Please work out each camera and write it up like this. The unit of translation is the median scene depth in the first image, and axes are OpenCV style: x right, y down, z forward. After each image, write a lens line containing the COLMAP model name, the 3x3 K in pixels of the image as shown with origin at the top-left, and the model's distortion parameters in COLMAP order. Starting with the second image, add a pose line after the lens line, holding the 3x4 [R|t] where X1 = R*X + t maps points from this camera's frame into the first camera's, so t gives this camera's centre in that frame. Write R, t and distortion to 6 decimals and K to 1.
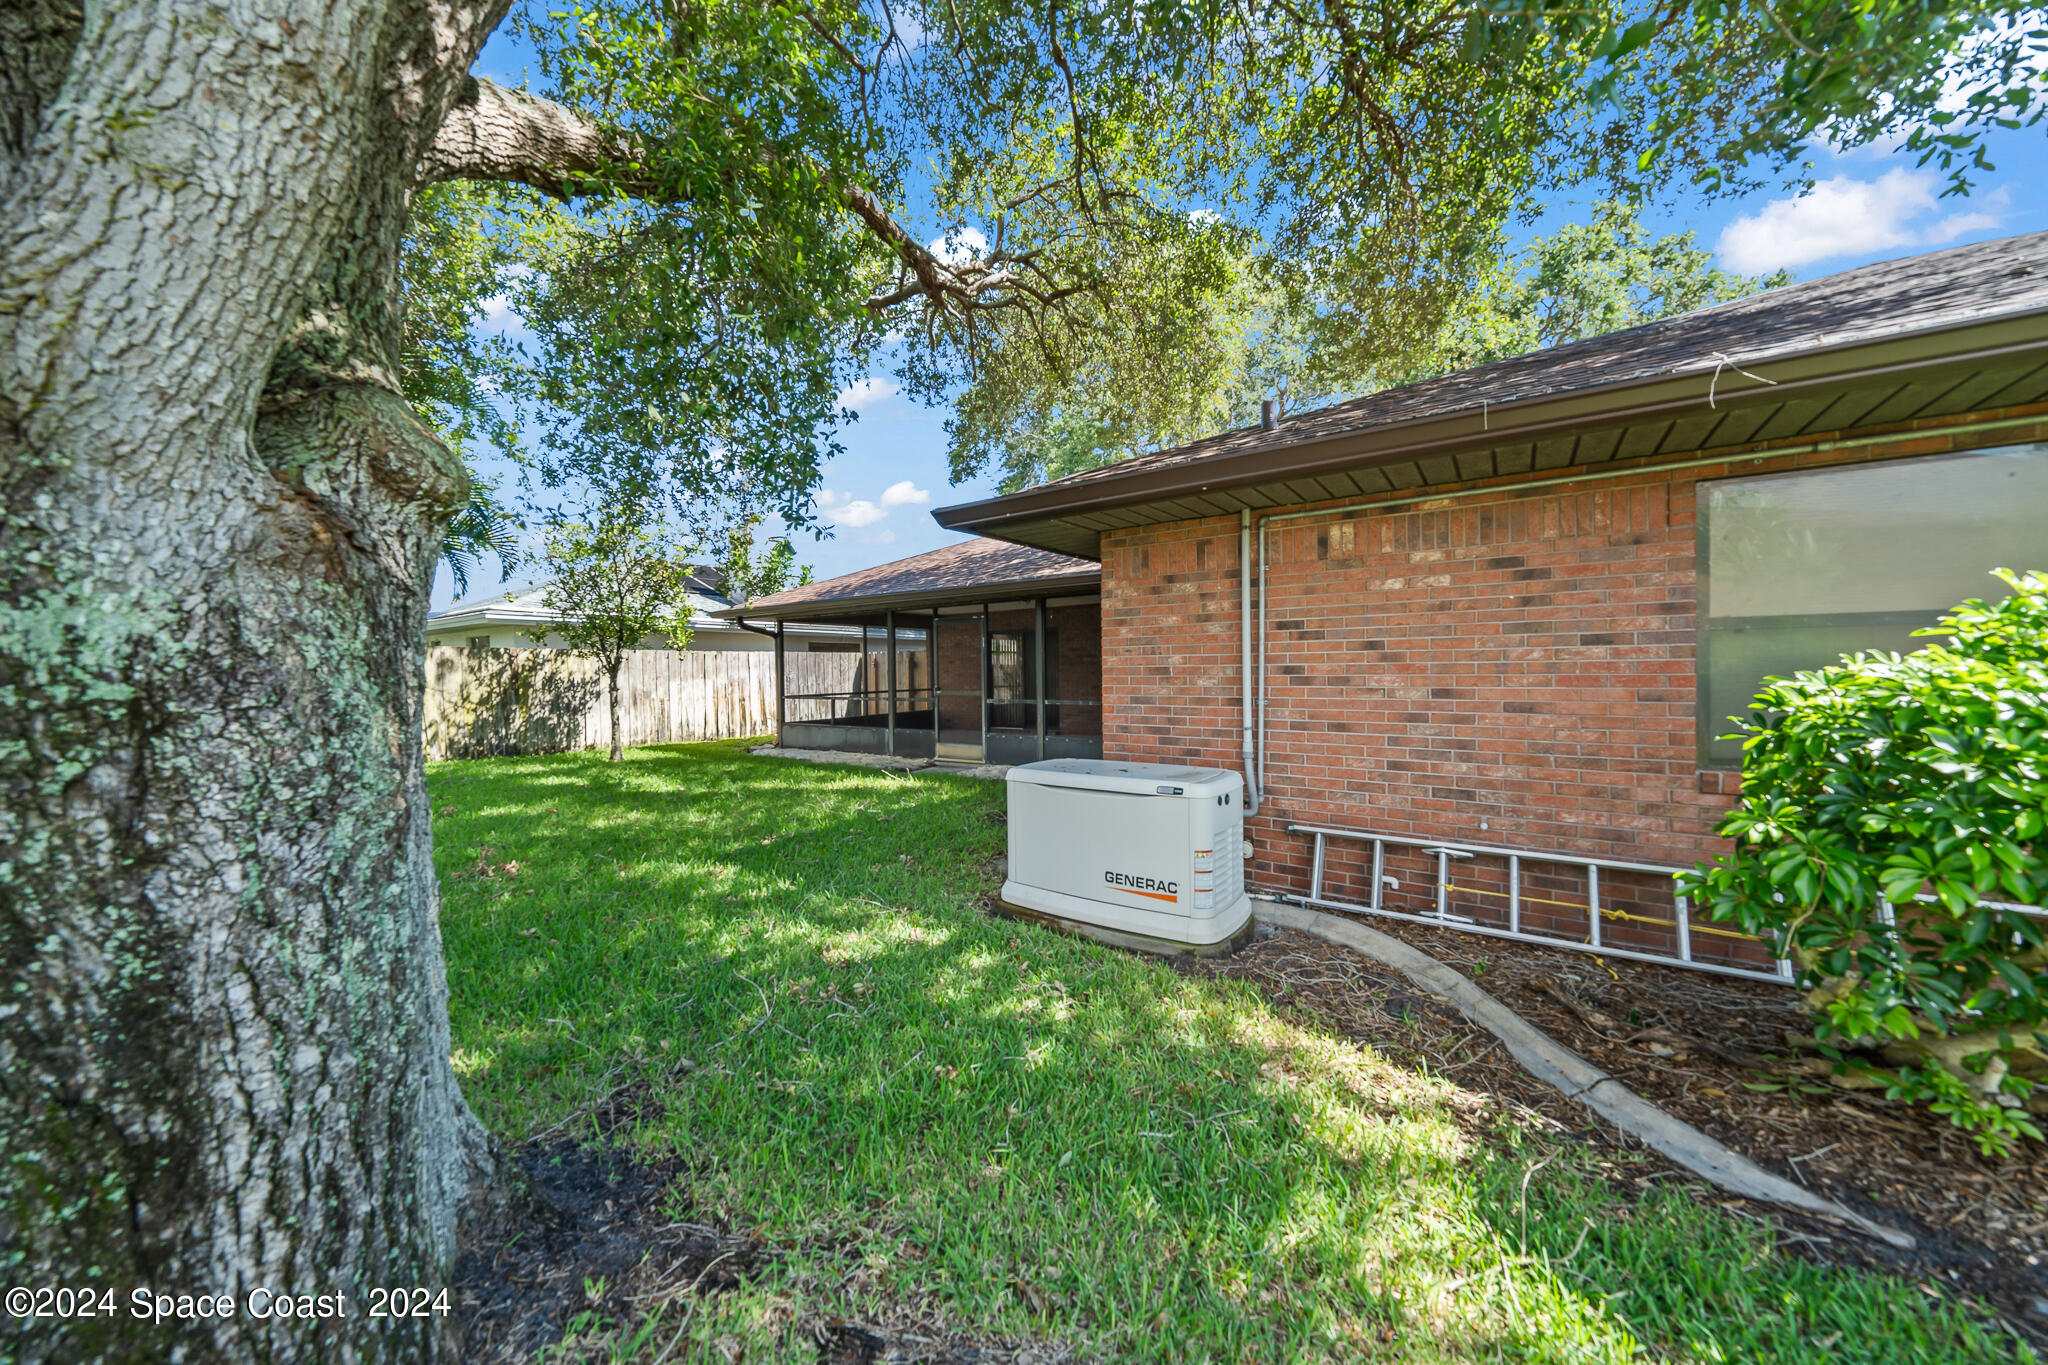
lens RADIAL K [[709.6, 0, 1039.1], [0, 709.6, 679.2], [0, 0, 1]] dist [-0.009729, -0.000128]
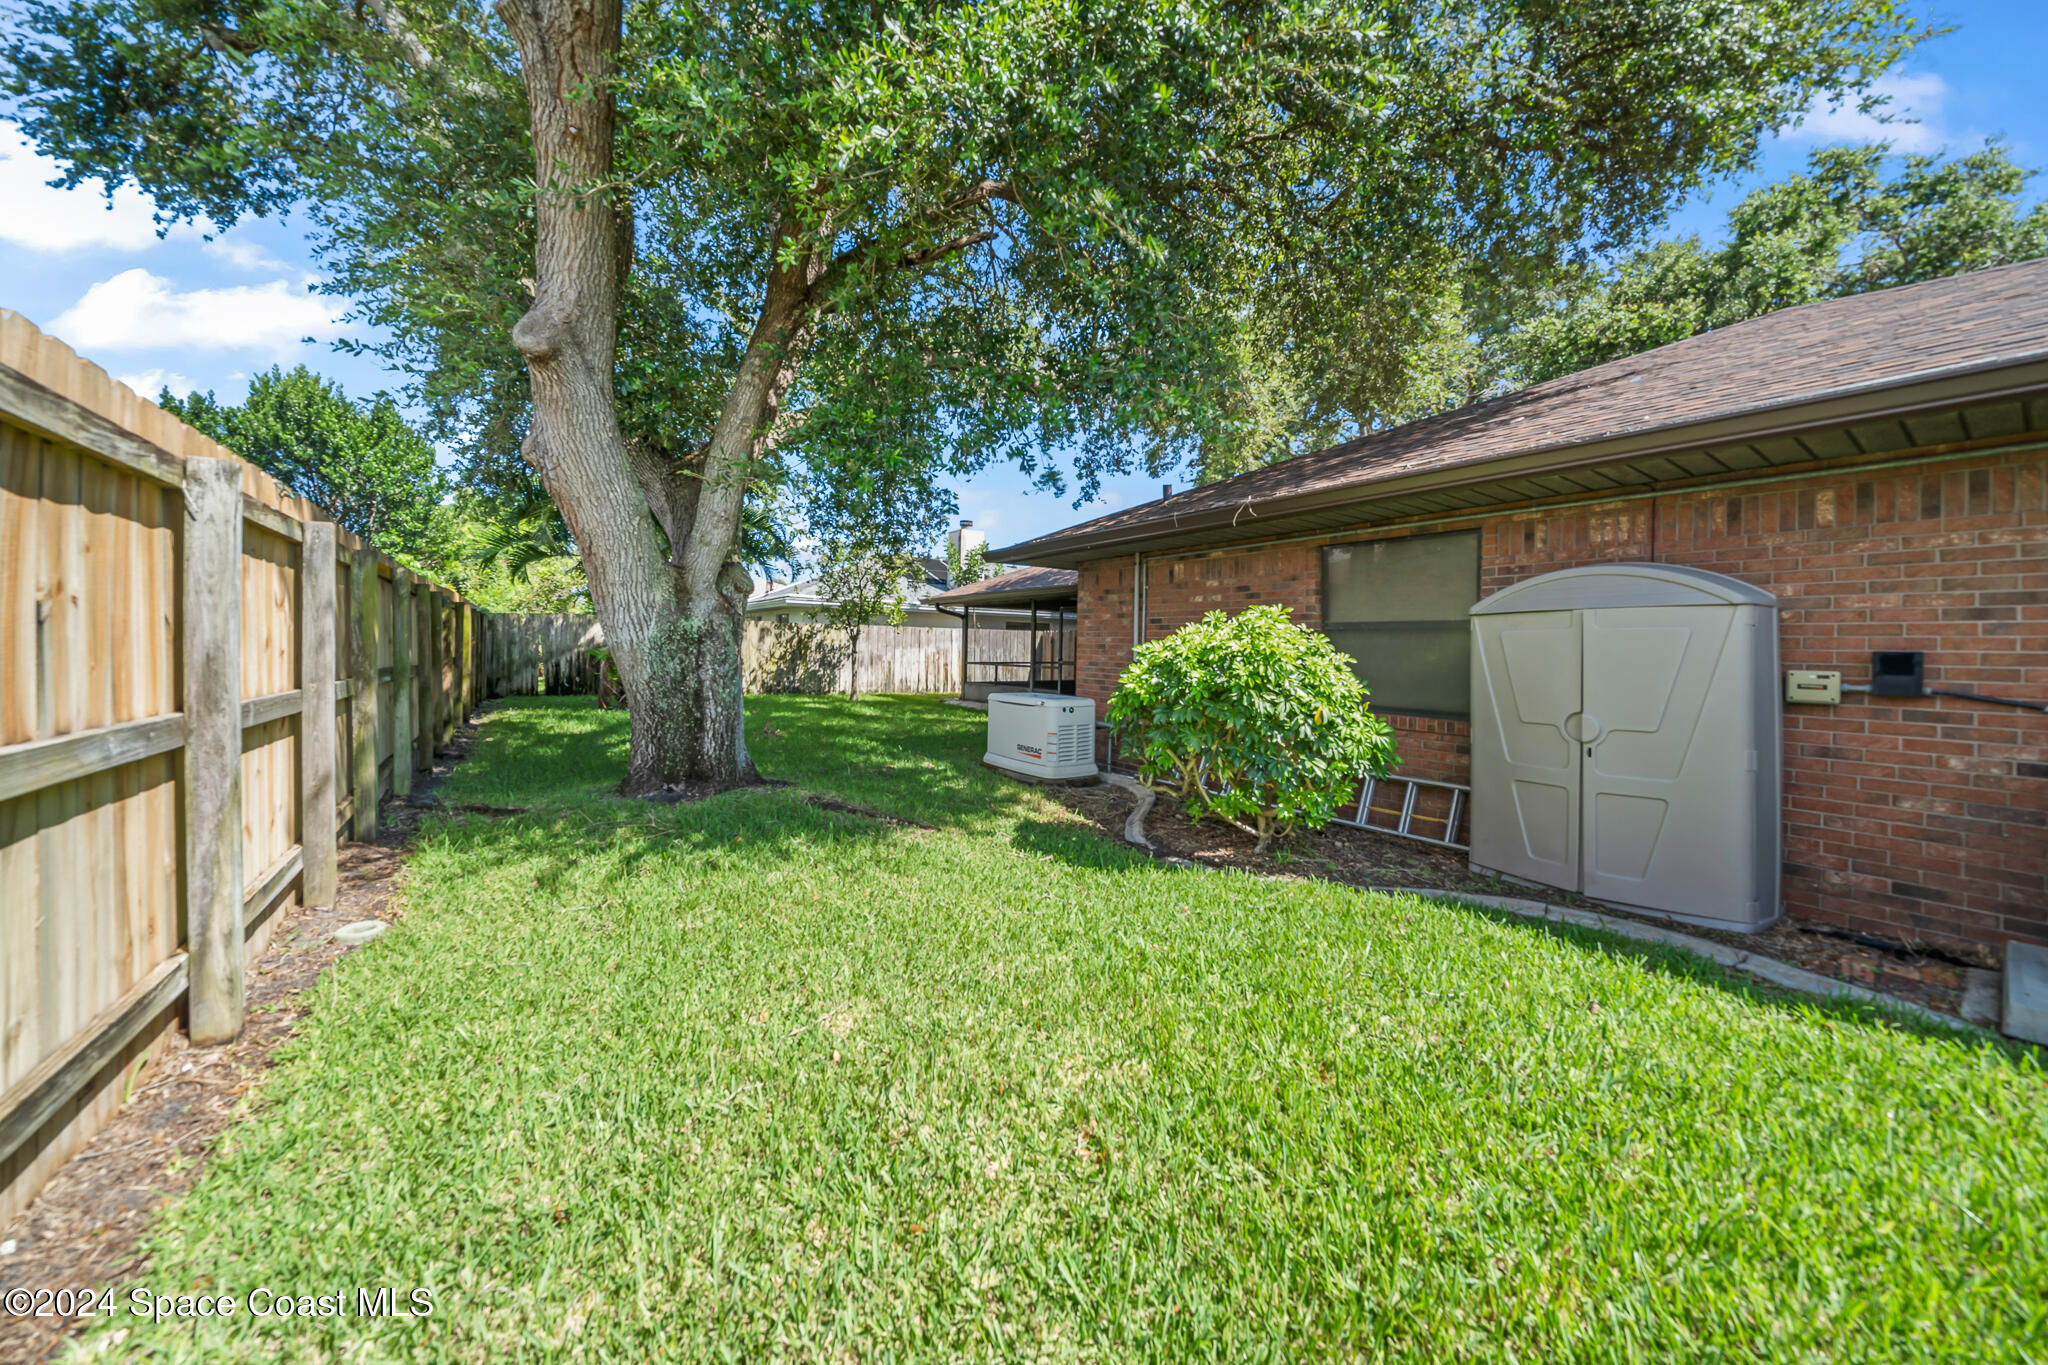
lens RADIAL K [[709.6, 0, 1022.7], [0, 709.6, 649.2], [0, 0, 1]] dist [-0.009729, -0.000128]
pose [[0.936959, 0.031369, -0.348027, 0.226776], [-0.035885, 0.999335, -0.006536, 0.004881], [0.347590, 0.018613, 0.937462, -0.249039]]
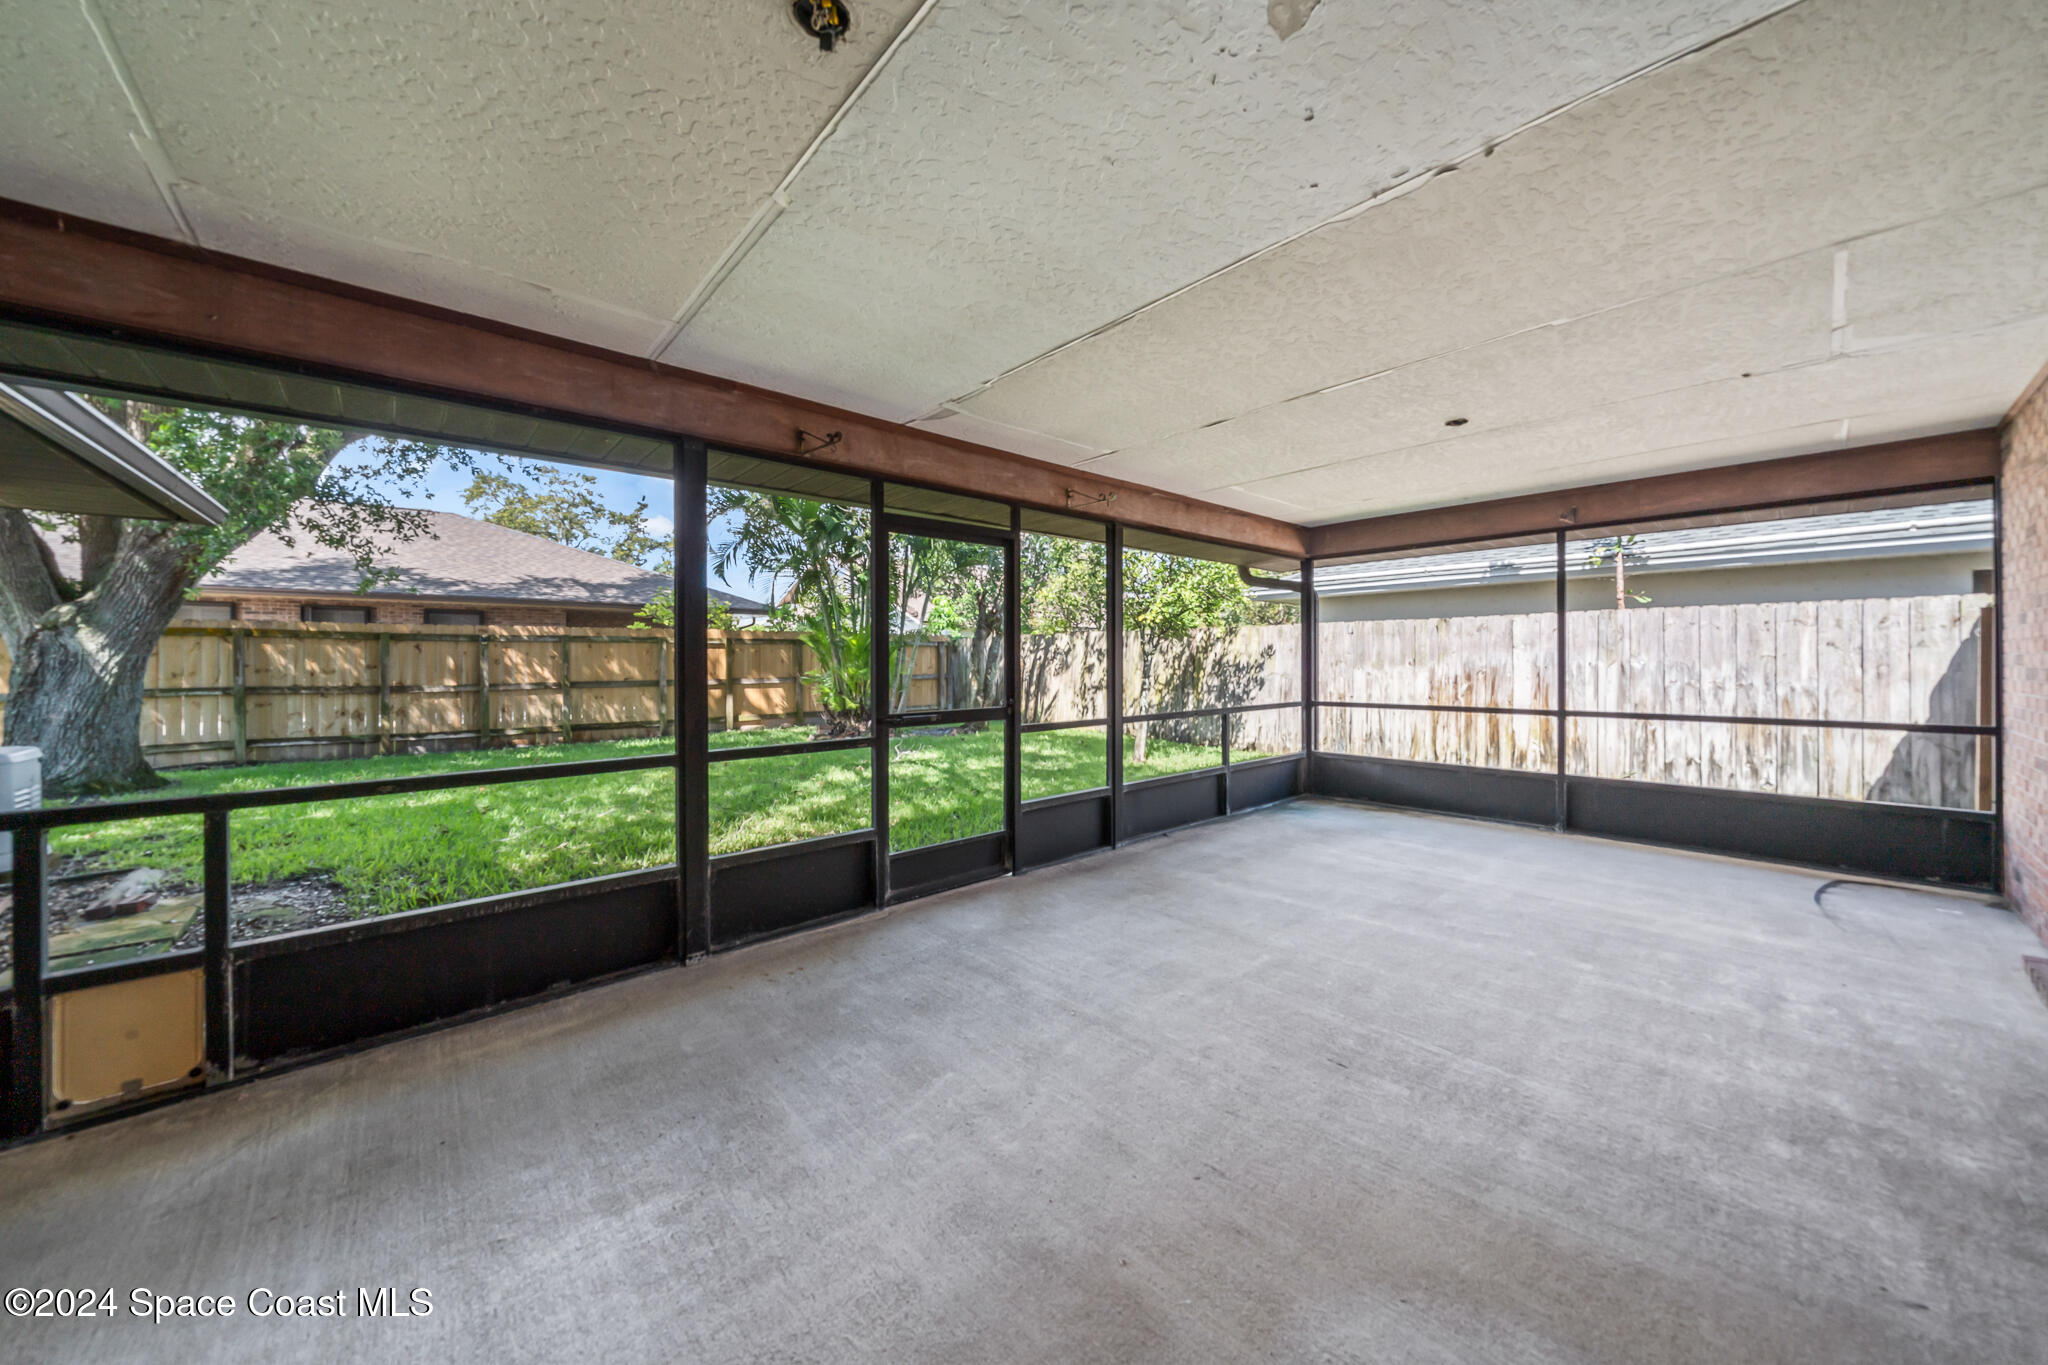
lens RADIAL K [[709.6, 0, 1026.6], [0, 709.6, 665.9], [0, 0, 1]] dist [-0.009729, -0.000128]
pose [[-0.233447, 0.031663, -0.971854, 0.226870], [-0.004433, 0.999425, 0.033626, -0.024421], [0.972359, 0.012158, -0.233172, 0.999170]]
